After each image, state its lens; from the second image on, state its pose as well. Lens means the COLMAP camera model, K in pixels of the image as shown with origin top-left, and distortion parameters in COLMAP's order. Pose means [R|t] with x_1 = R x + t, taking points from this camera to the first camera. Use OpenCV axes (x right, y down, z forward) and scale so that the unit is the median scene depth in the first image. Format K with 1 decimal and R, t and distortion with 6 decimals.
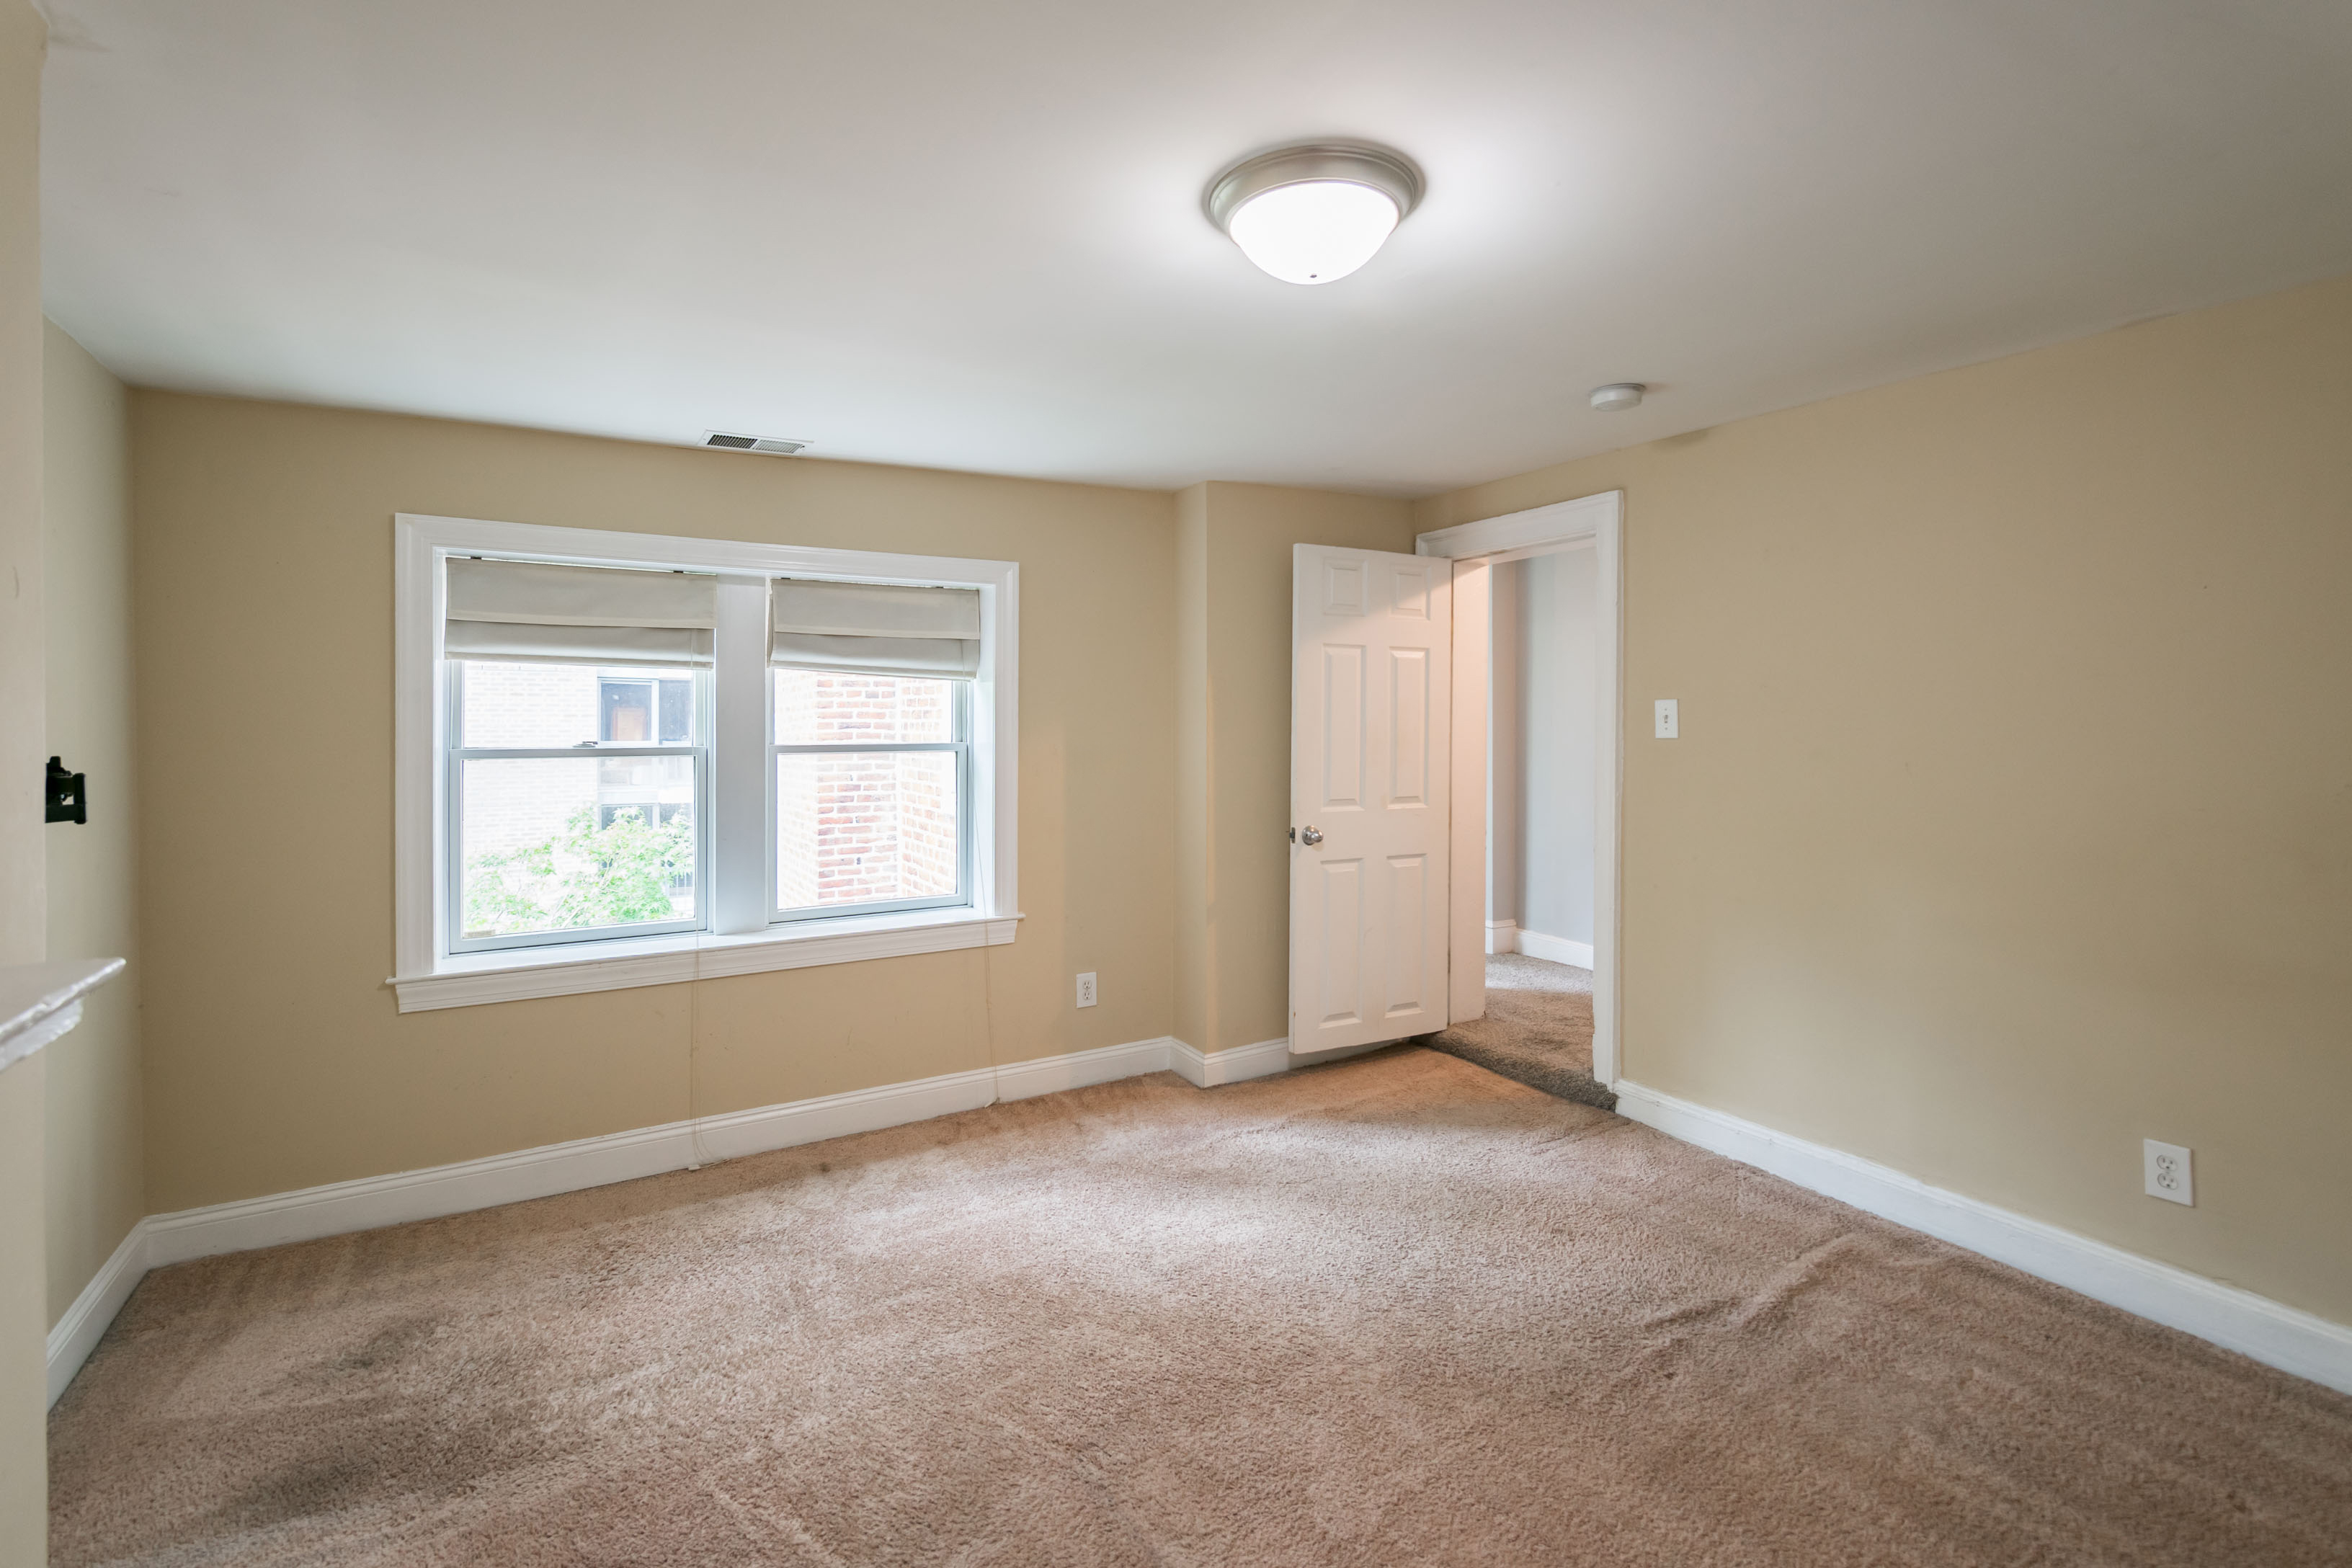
lens RADIAL K [[1059.1, 0, 1174.8], [0, 1059.1, 741.3], [0, 0, 1]] dist [-0.000560, 0.001318]
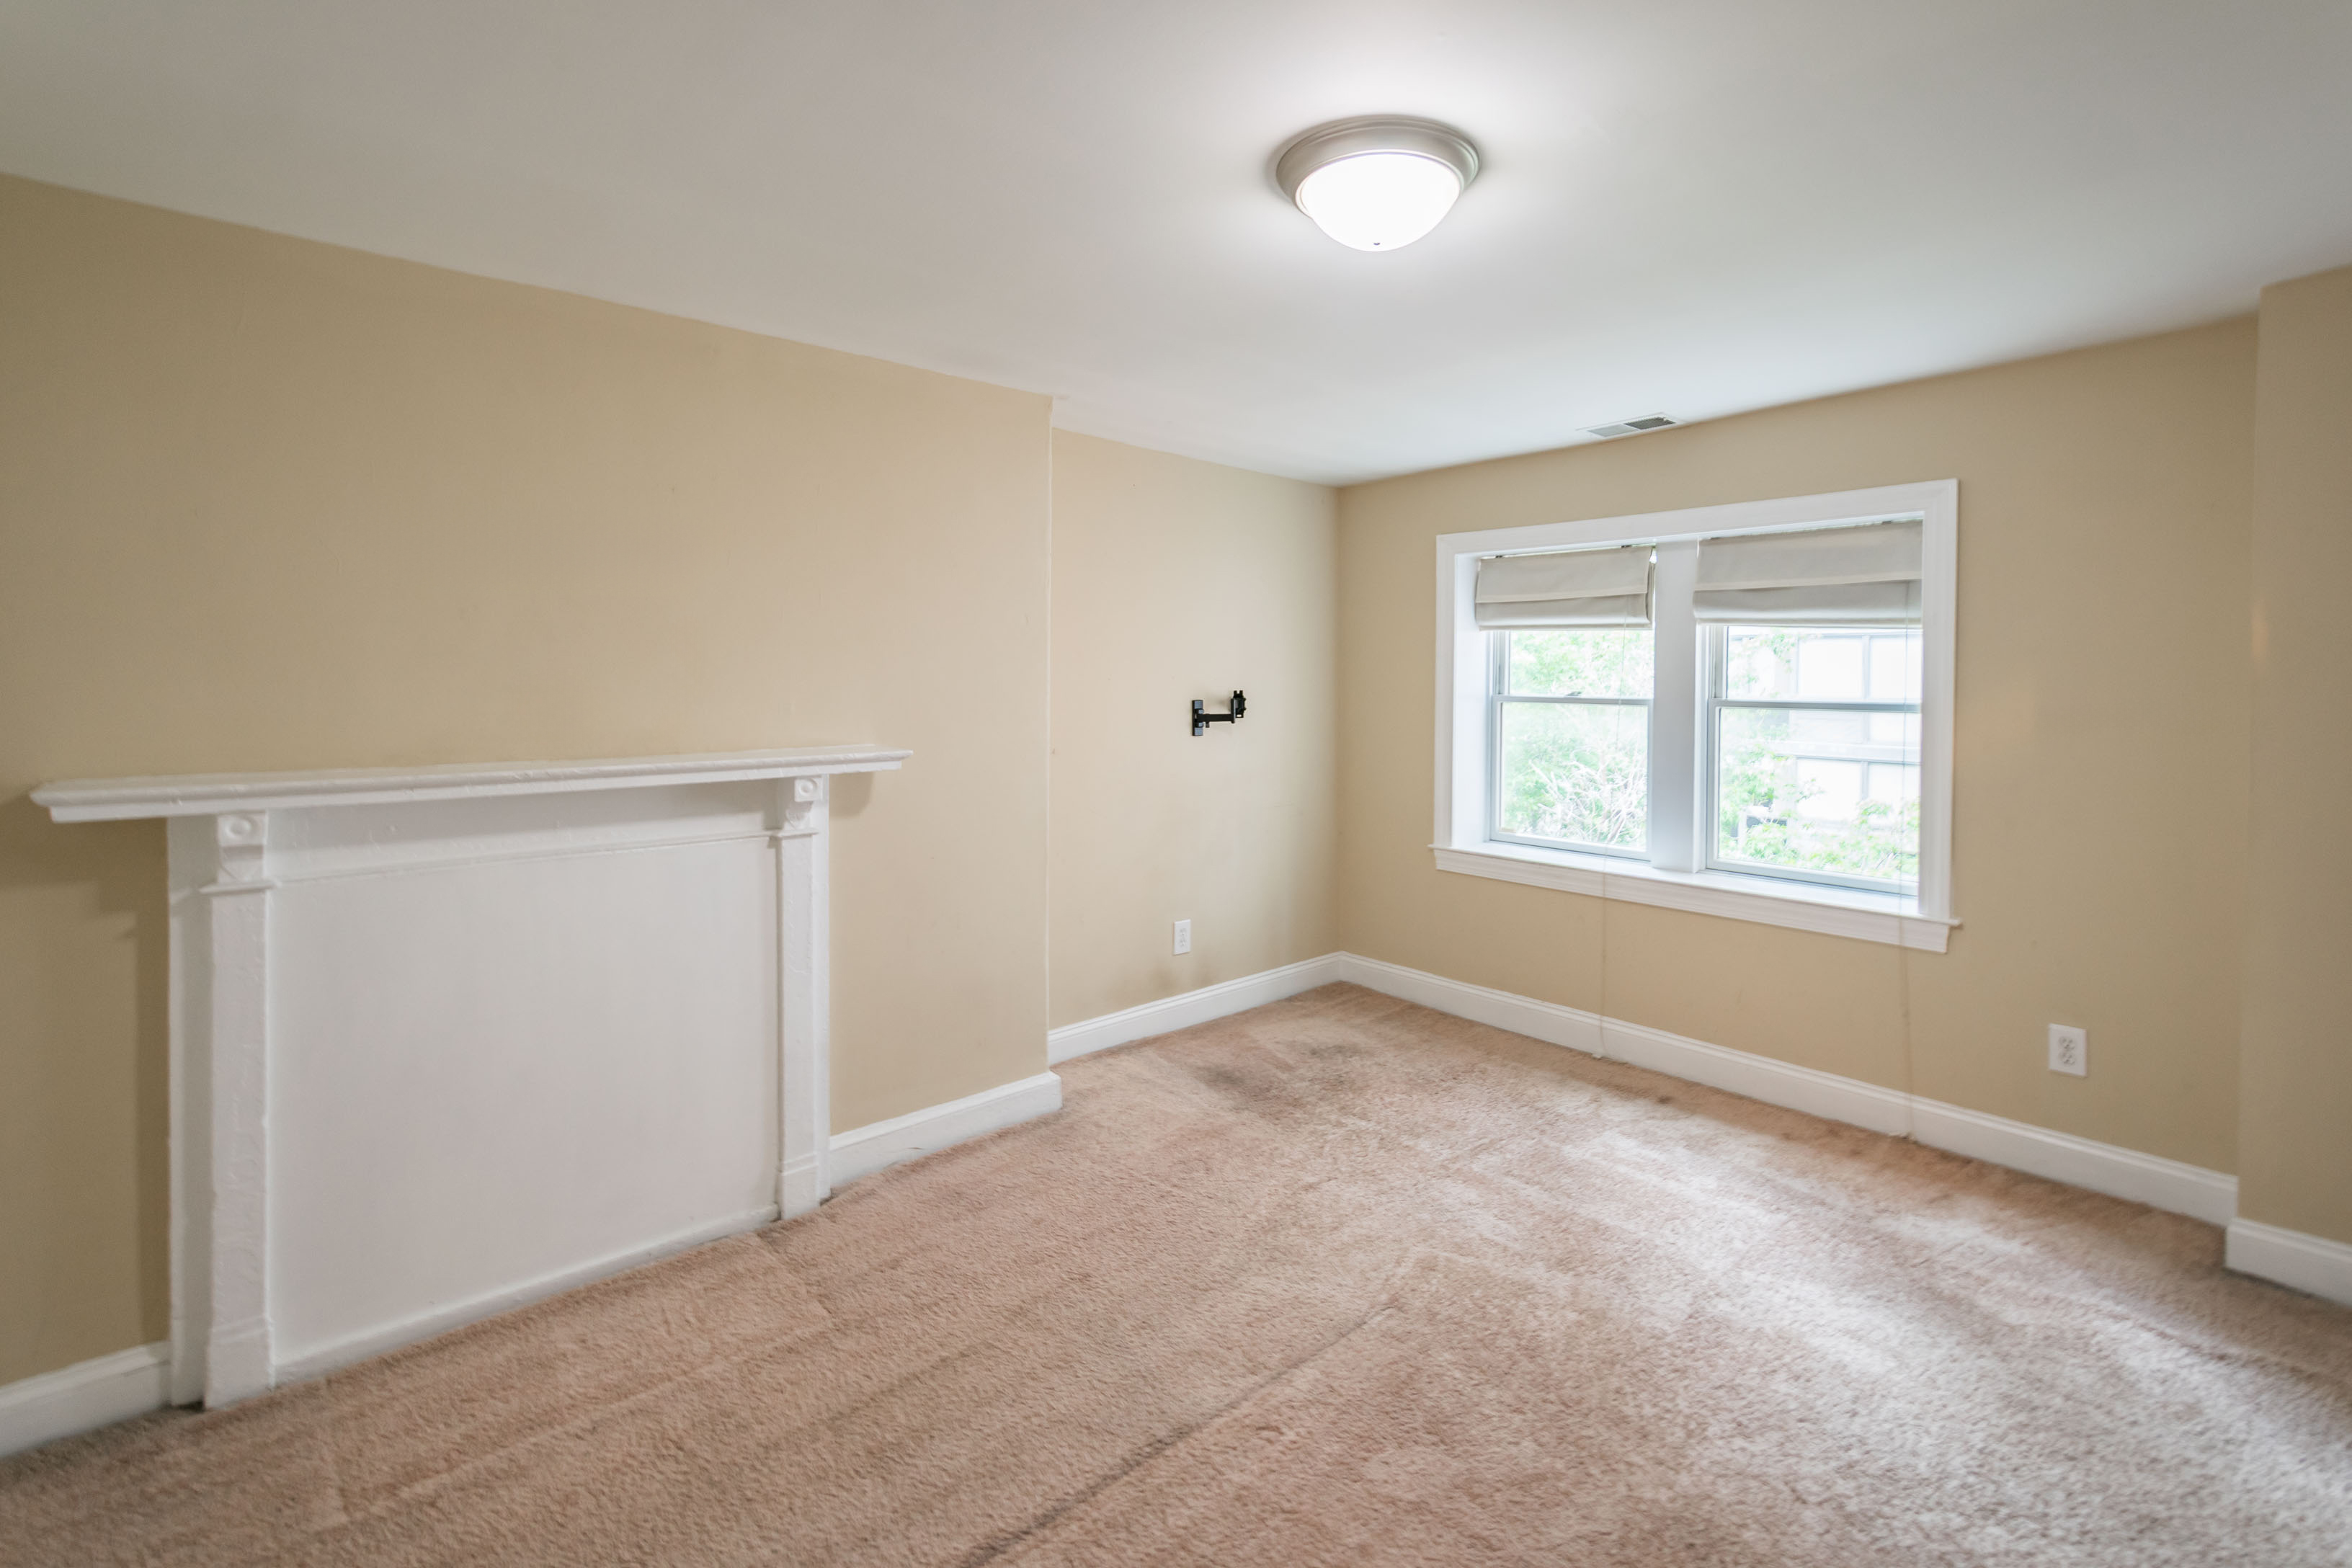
lens RADIAL K [[1014.4, 0, 1181.2], [0, 1014.4, 701.2], [0, 0, 1]] dist [0.000395, 0.000254]
pose [[0.220382, 0.030257, -0.974944, 0.512211], [-0.022304, 0.999414, 0.025975, -0.009284], [0.975159, 0.016021, 0.220927, 0.286685]]
